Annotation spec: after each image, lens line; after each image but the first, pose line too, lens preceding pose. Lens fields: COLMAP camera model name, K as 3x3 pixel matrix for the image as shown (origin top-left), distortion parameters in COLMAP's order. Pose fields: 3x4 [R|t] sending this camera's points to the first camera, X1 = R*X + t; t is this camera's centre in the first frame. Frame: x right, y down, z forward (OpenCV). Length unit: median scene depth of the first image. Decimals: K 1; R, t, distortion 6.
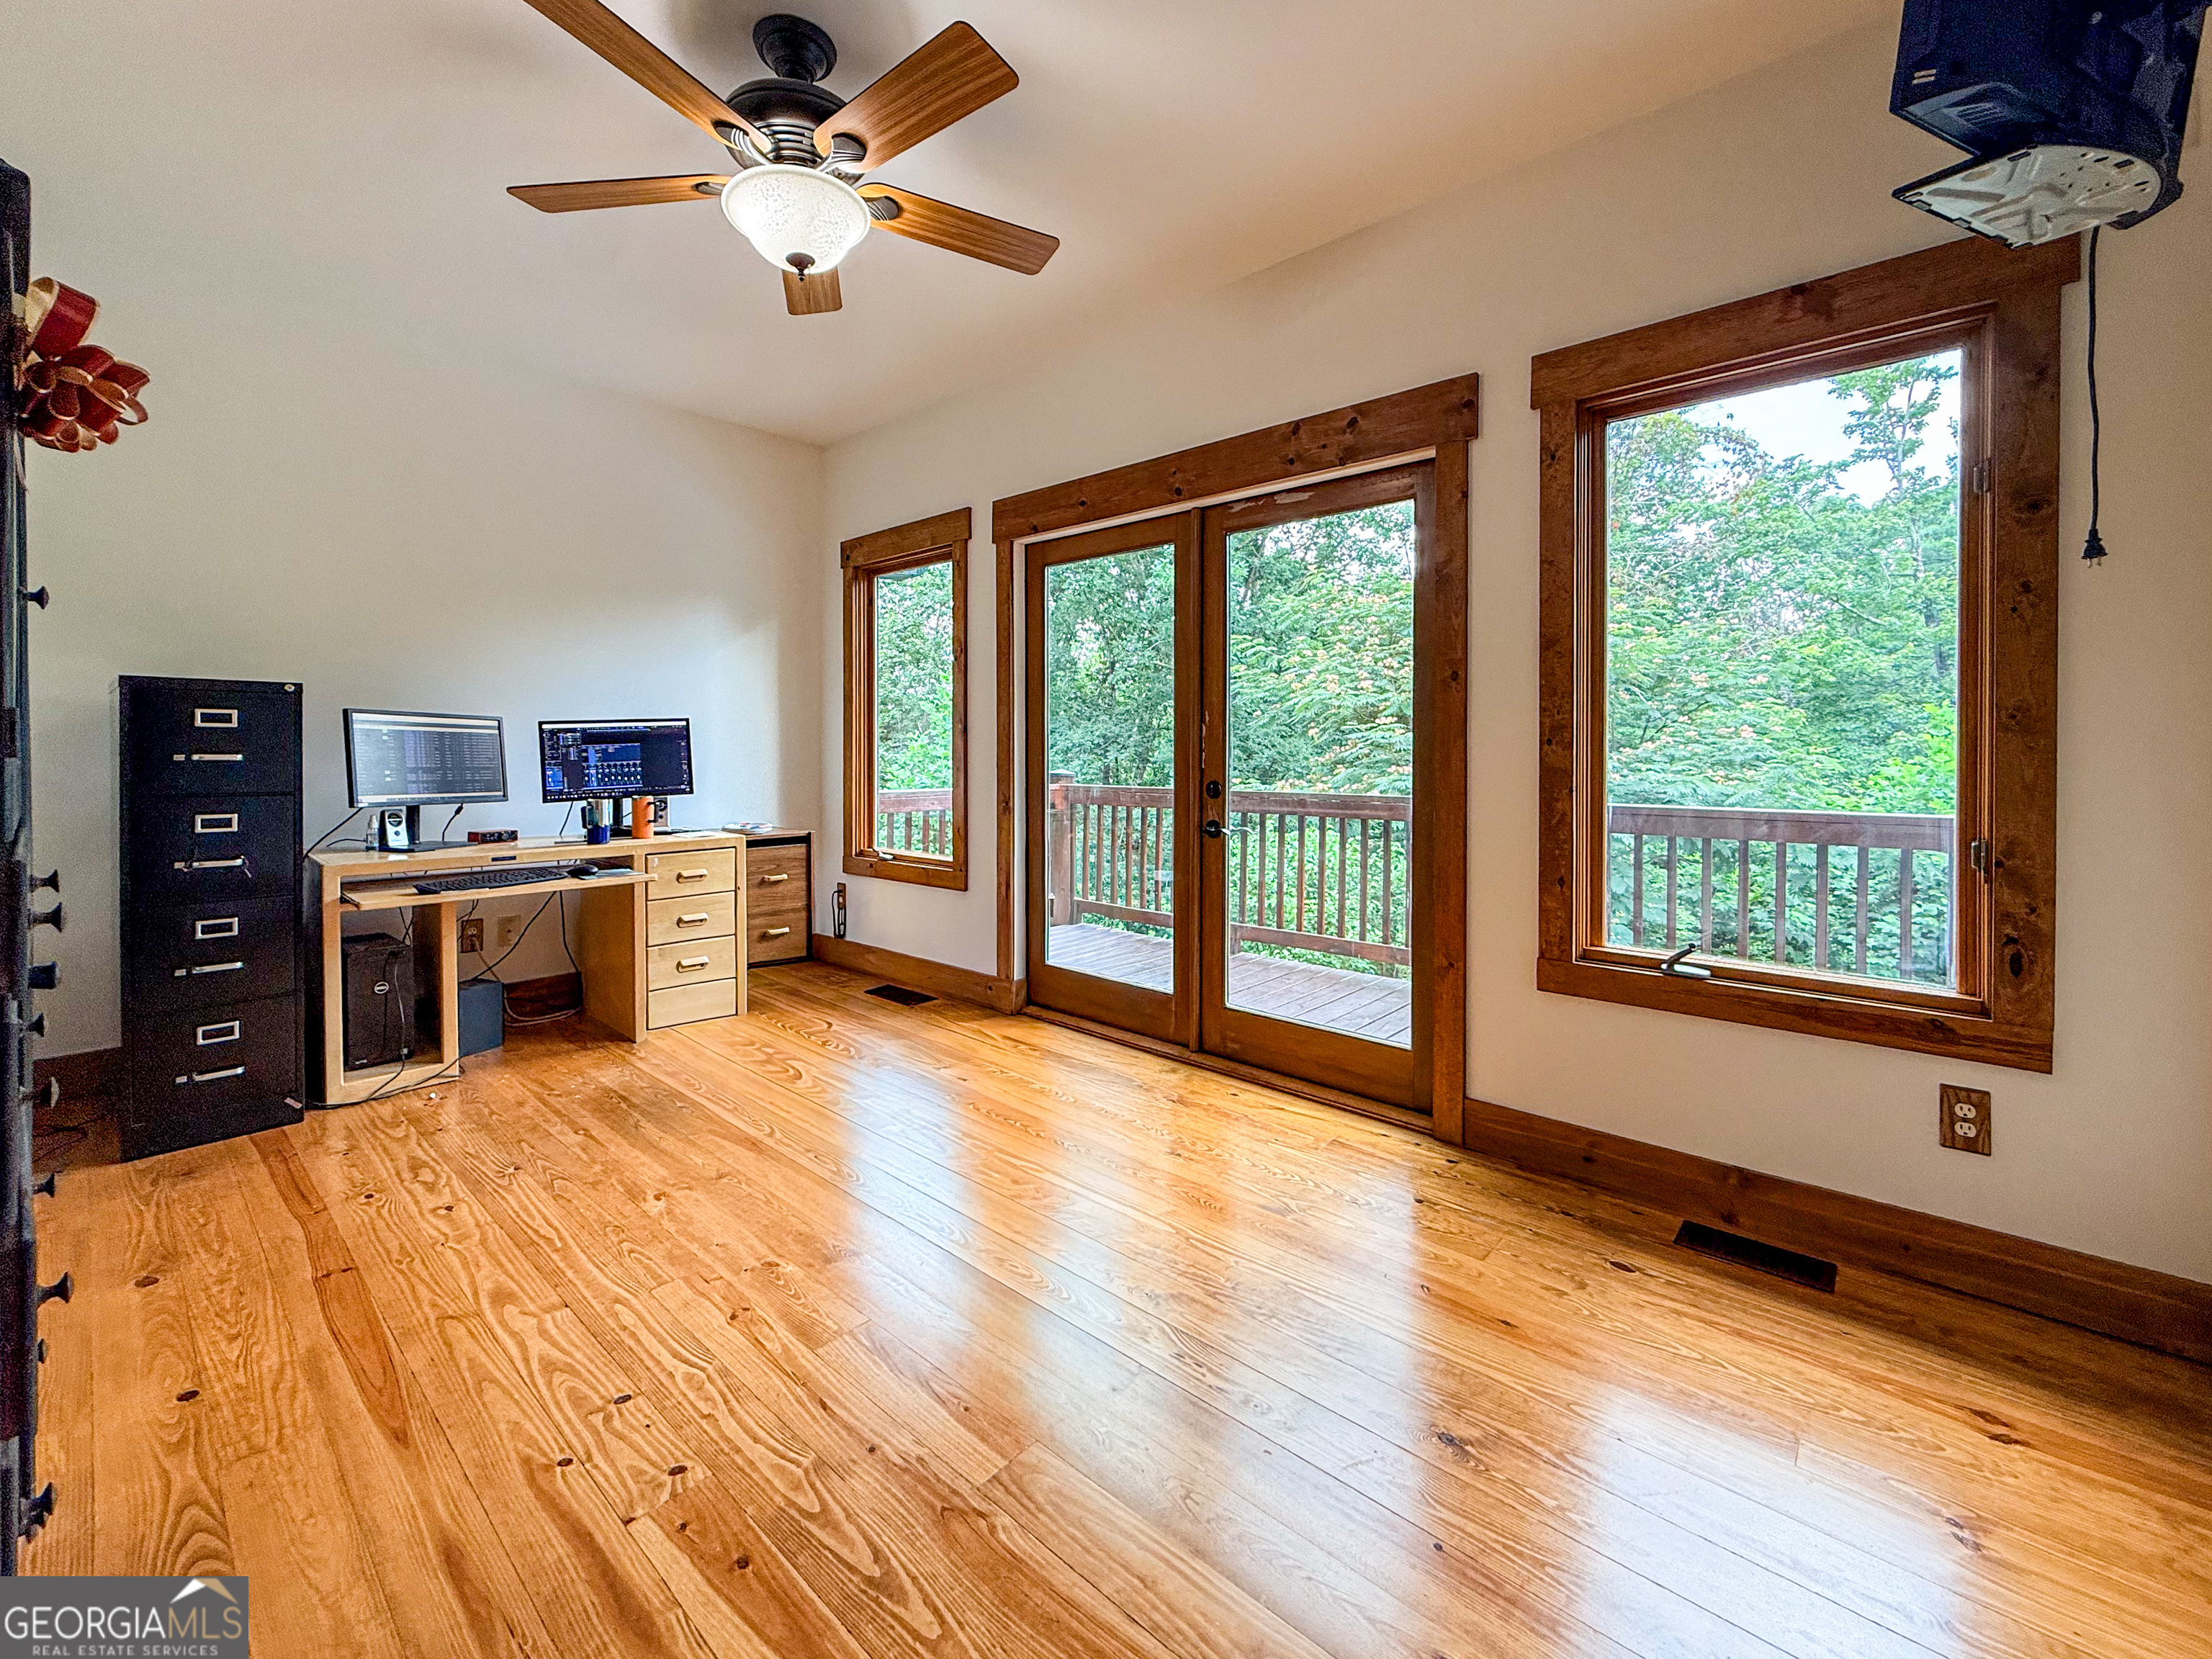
lens RADIAL K [[897.6, 0, 1105.3], [0, 897.6, 757.9], [0, 0, 1]] dist [-0.000499, -0.000175]
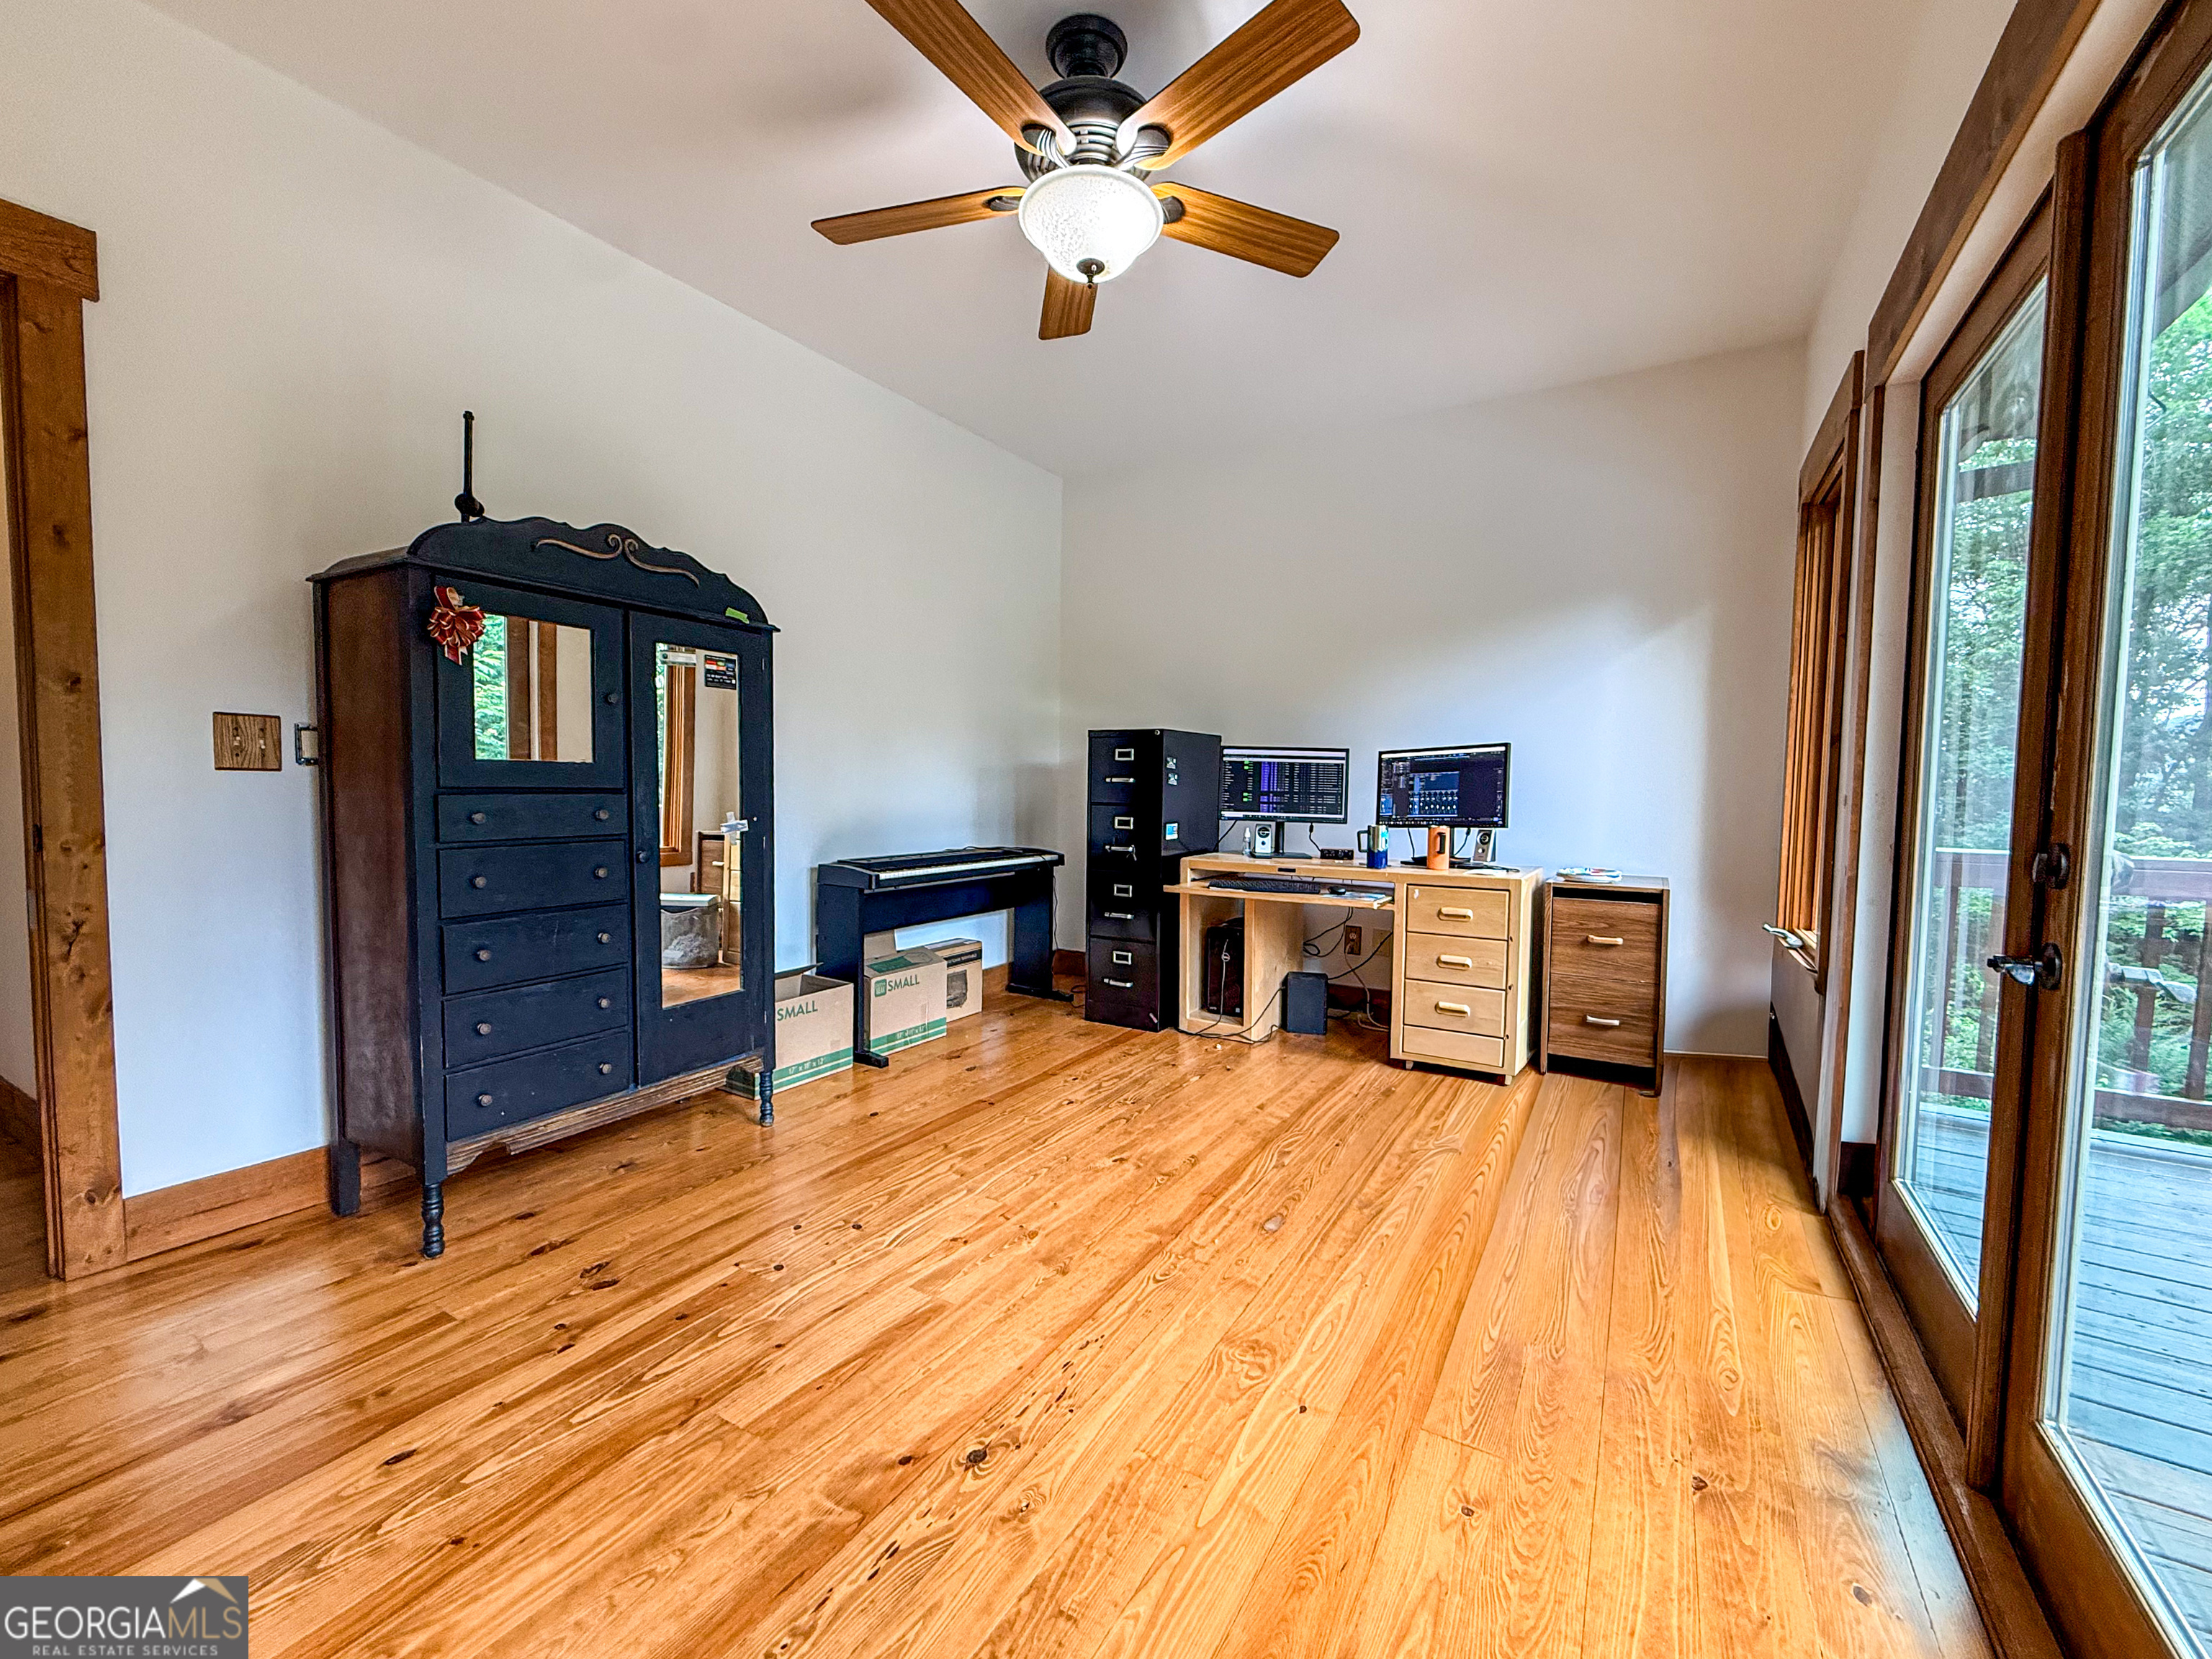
lens RADIAL K [[914.7, 0, 1106.0], [0, 914.7, 829.5], [0, 0, 1]] dist [0.001366, 0.000078]
pose [[0.183322, 0.050077, -0.981777, 0.549773], [-0.019159, 0.998694, 0.047362, 0.009601], [0.982866, 0.010127, 0.184042, 0.668950]]
